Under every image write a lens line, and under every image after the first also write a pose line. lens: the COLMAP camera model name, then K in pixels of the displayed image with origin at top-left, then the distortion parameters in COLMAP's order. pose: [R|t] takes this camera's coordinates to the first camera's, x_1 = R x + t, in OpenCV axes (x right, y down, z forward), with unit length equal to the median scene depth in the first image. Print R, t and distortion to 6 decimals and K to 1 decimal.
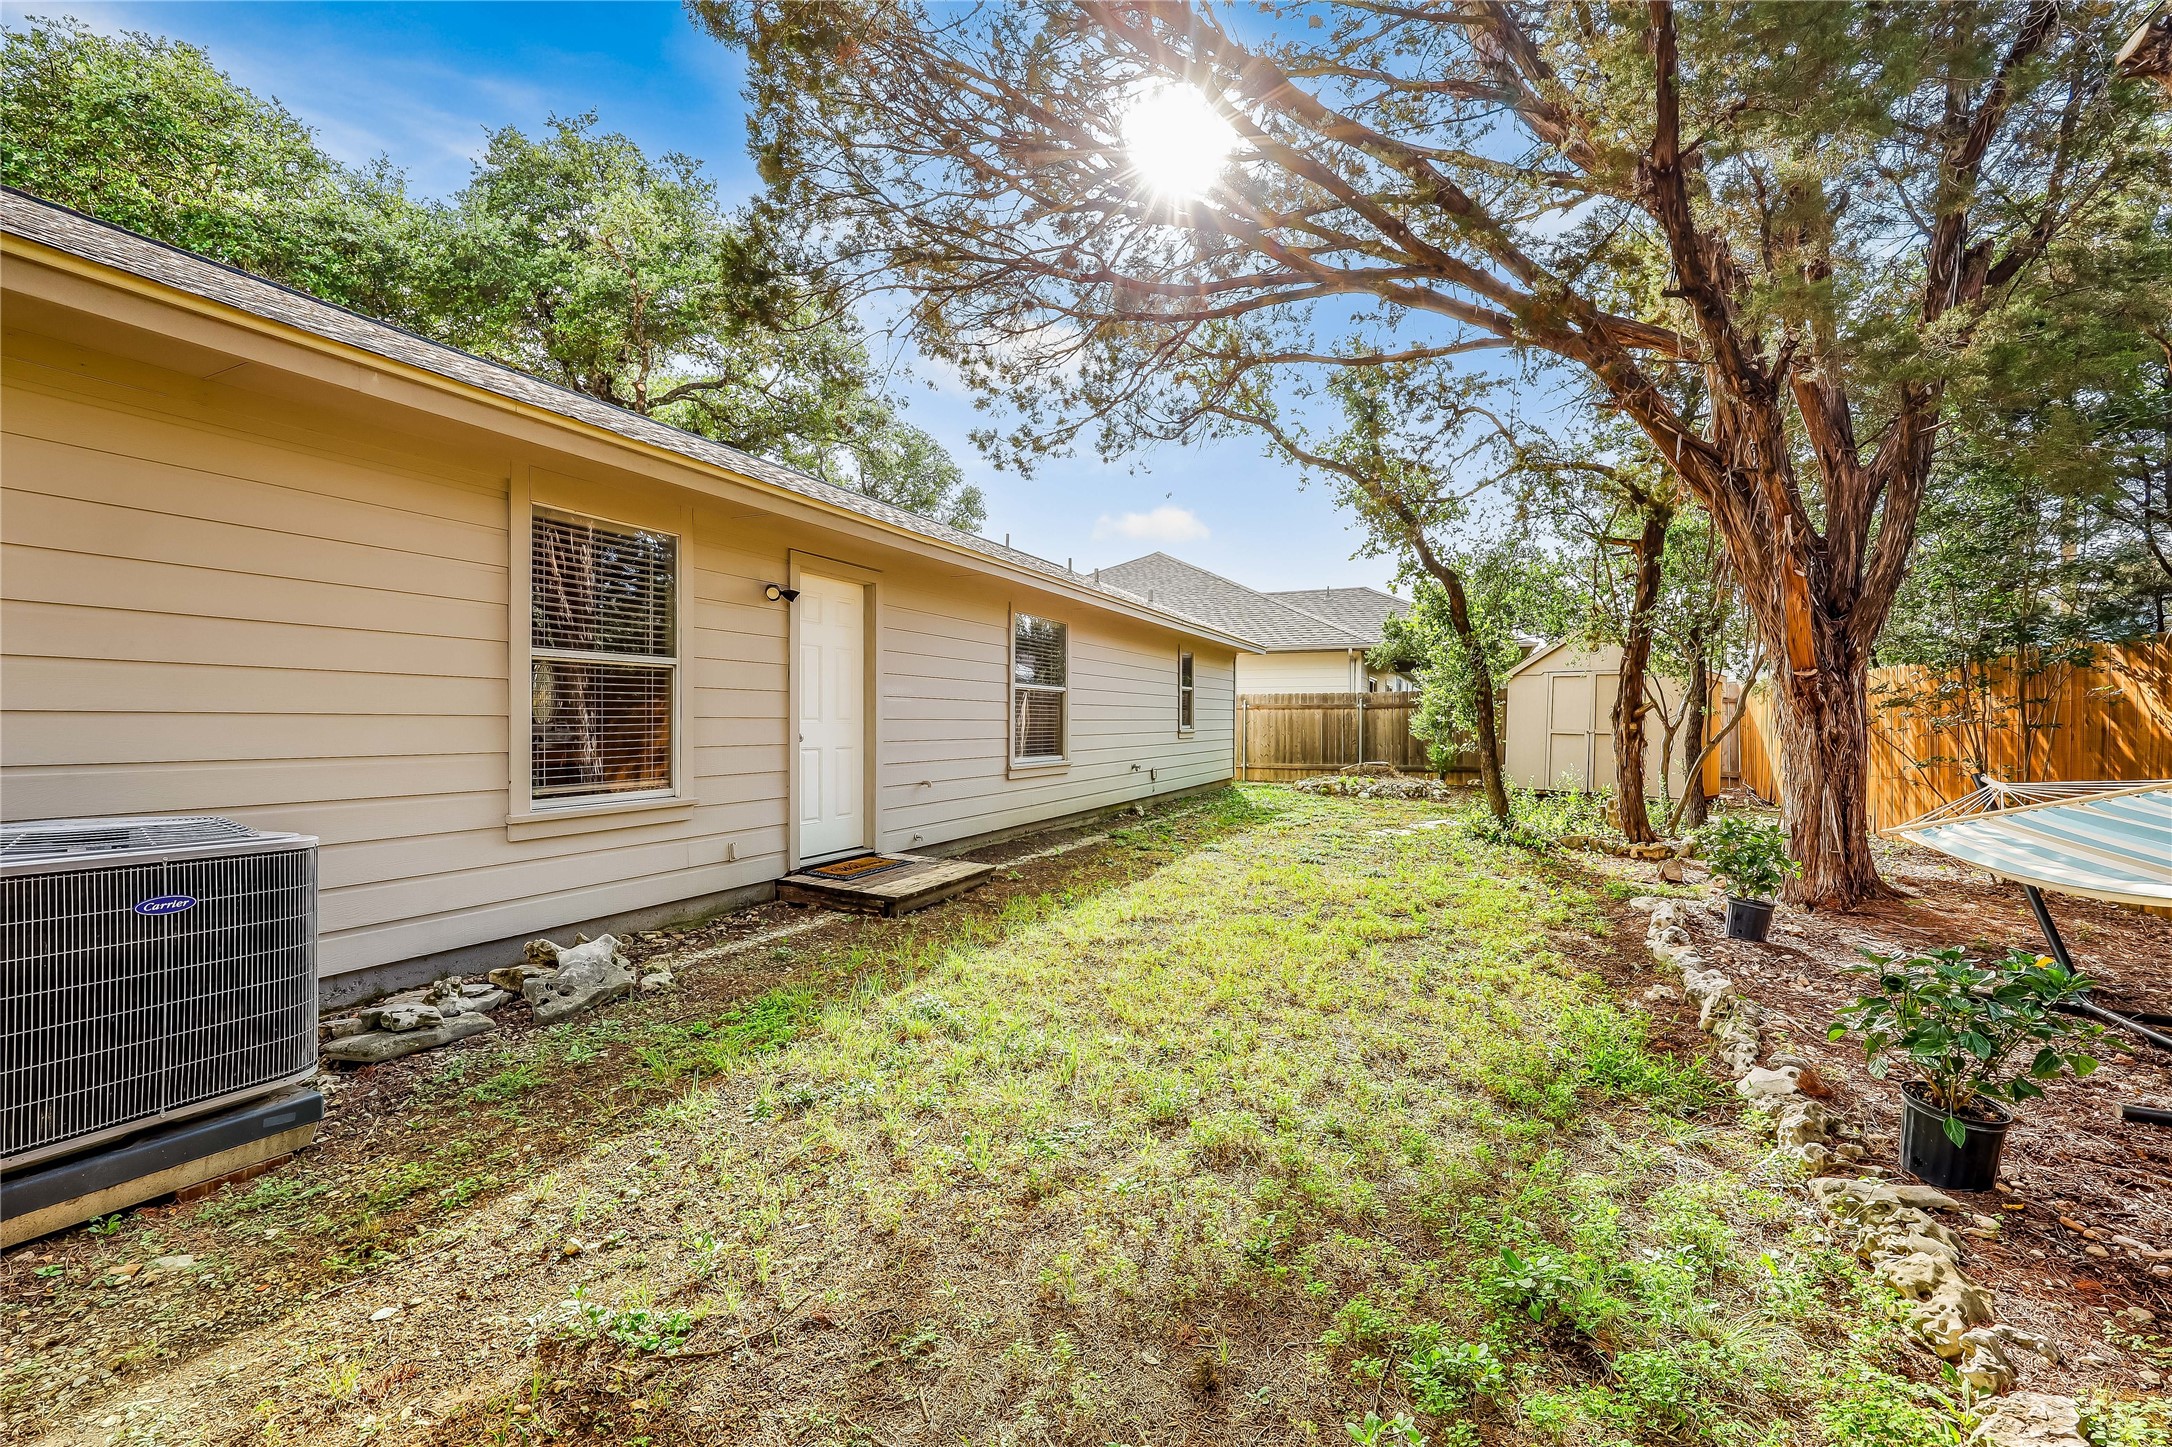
lens RADIAL K [[874.5, 0, 1086.3], [0, 874.5, 755.7], [0, 0, 1]] dist [-0.000593, -0.000076]
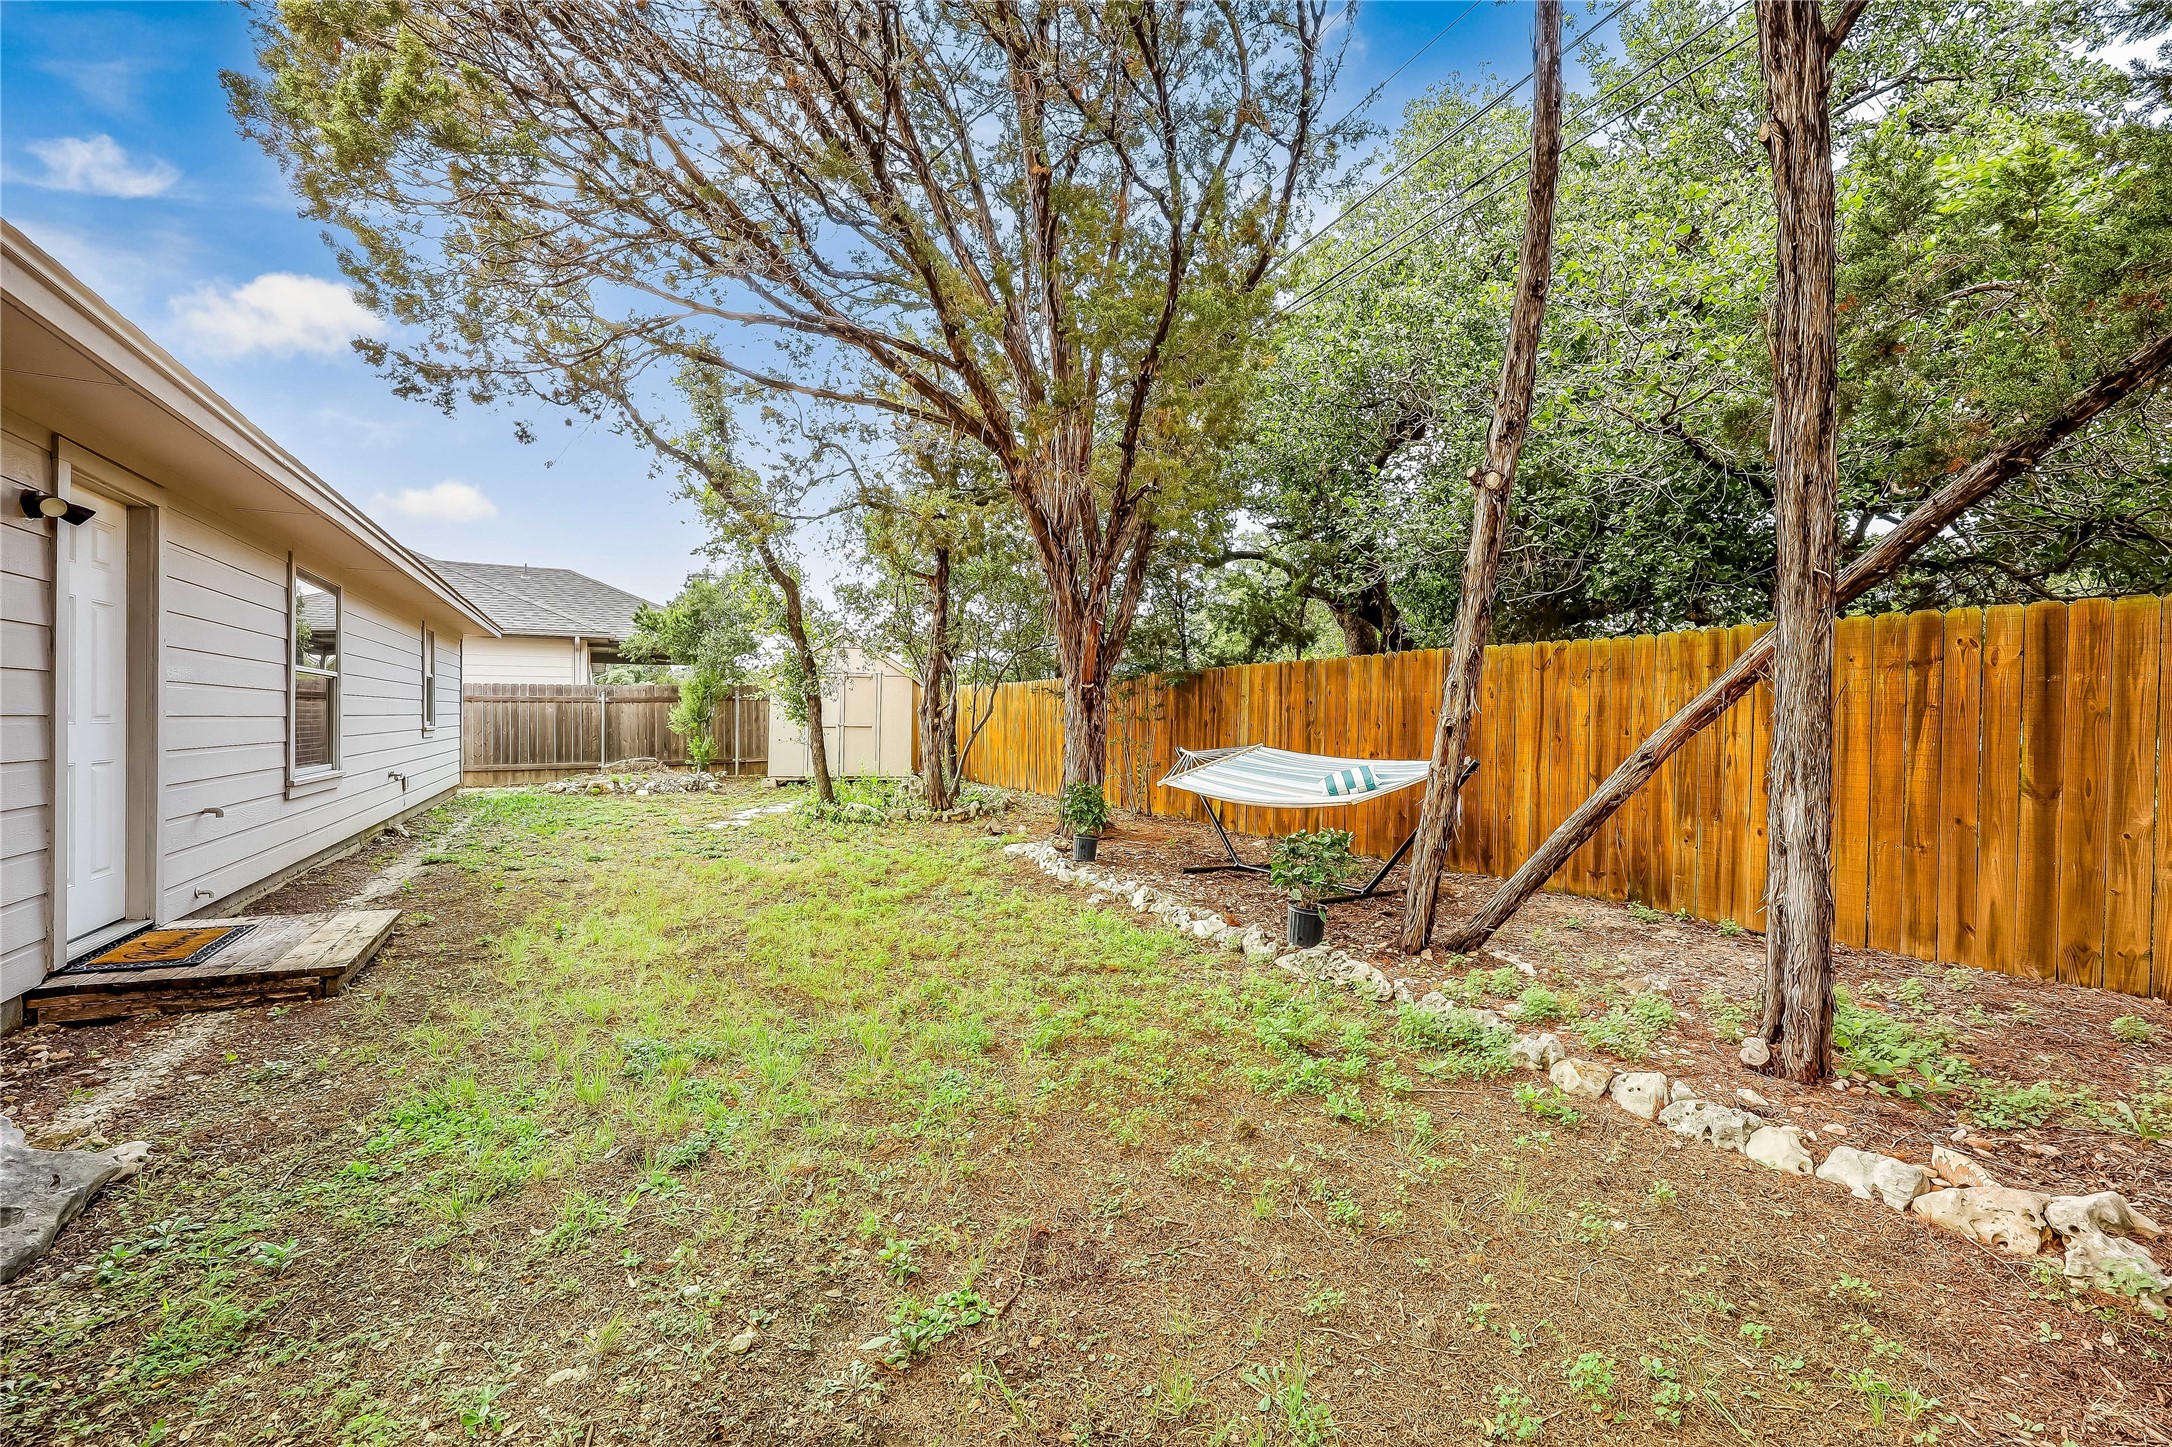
lens RADIAL K [[881.8, 0, 1072.9], [0, 881.8, 727.0], [0, 0, 1]] dist [-0.000206, 0.000003]
pose [[0.607367, -0.012075, 0.794330, -0.250915], [0.031625, 0.999459, -0.008988, -0.004955], [-0.793792, 0.030580, 0.607420, 0.046983]]
